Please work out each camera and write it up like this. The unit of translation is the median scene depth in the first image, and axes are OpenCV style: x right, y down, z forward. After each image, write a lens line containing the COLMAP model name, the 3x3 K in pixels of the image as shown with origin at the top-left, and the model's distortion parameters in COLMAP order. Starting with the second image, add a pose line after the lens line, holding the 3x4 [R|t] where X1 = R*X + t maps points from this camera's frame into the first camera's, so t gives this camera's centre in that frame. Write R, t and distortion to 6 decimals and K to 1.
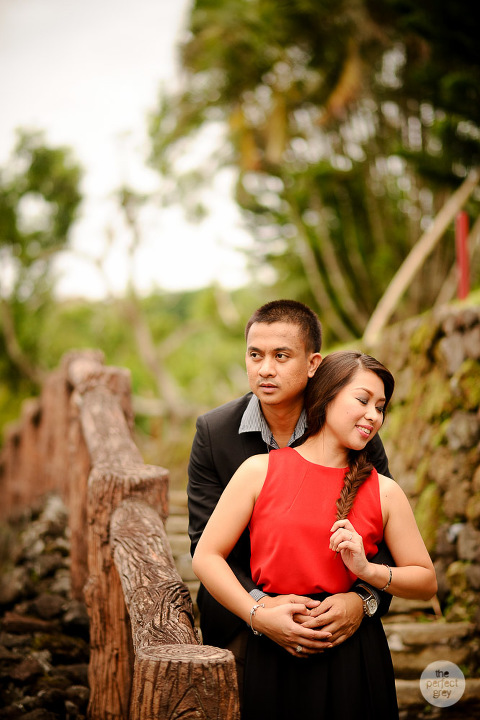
lens RADIAL K [[1704.6, 0, 250.6], [0, 1704.6, 358.9], [0, 0, 1]] dist [0.034216, 0.453072]
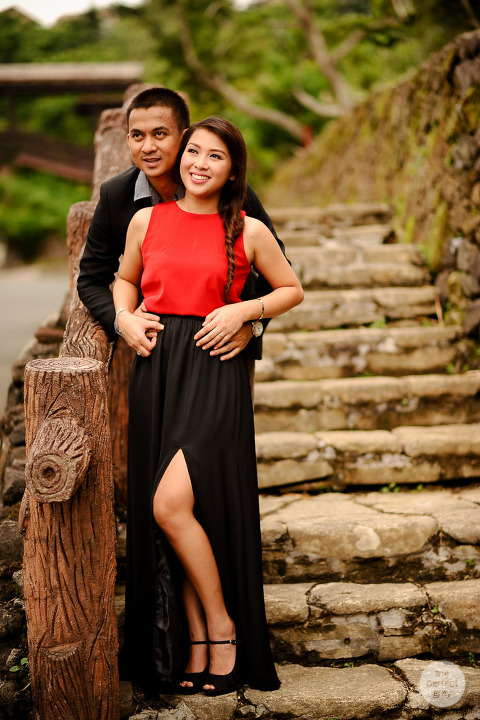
lens RADIAL K [[1704.6, 0, 250.6], [0, 1704.6, 358.9], [0, 0, 1]] dist [0.034216, 0.453072]
pose [[0.991204, -0.015312, -0.131454, 0.188282], [0.038277, 0.984002, 0.173999, -0.033014], [0.126686, -0.177500, 0.975933, -0.152723]]
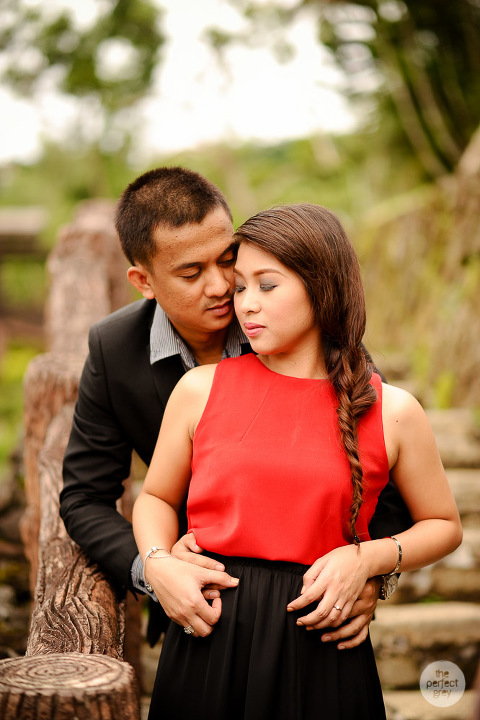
lens RADIAL K [[1715.3, 0, 240.0], [0, 1715.3, 360.0], [0, 0, 1]] dist [-0.104755, 0.334809]
pose [[0.996790, -0.022912, -0.076708, 0.058898], [0.029659, 0.995678, 0.088010, -0.000138], [0.074360, -0.090002, 0.993162, 0.266728]]
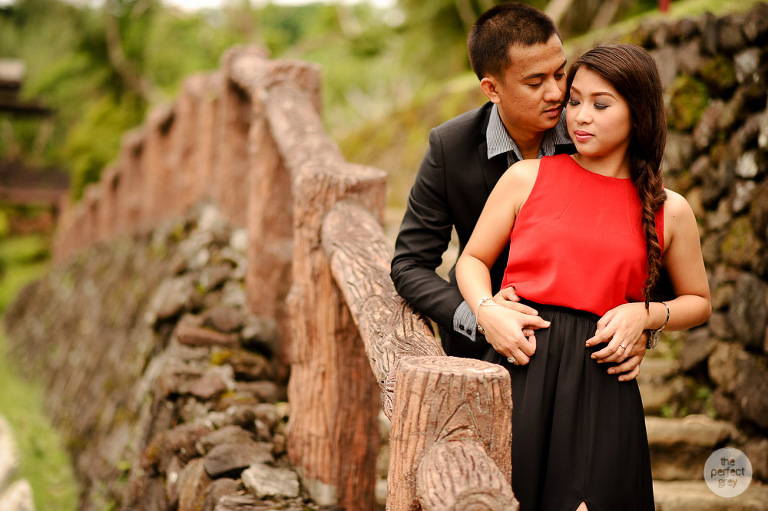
lens RADIAL K [[1818.2, 0, 384.0], [0, 1818.2, 255.5], [0, 0, 1]] dist [0.034216, 0.453072]
pose [[0.998652, 0.047465, 0.021018, -0.068902], [-0.049212, 0.994508, 0.092364, 0.021206], [-0.016519, -0.093274, 0.995503, 0.045700]]
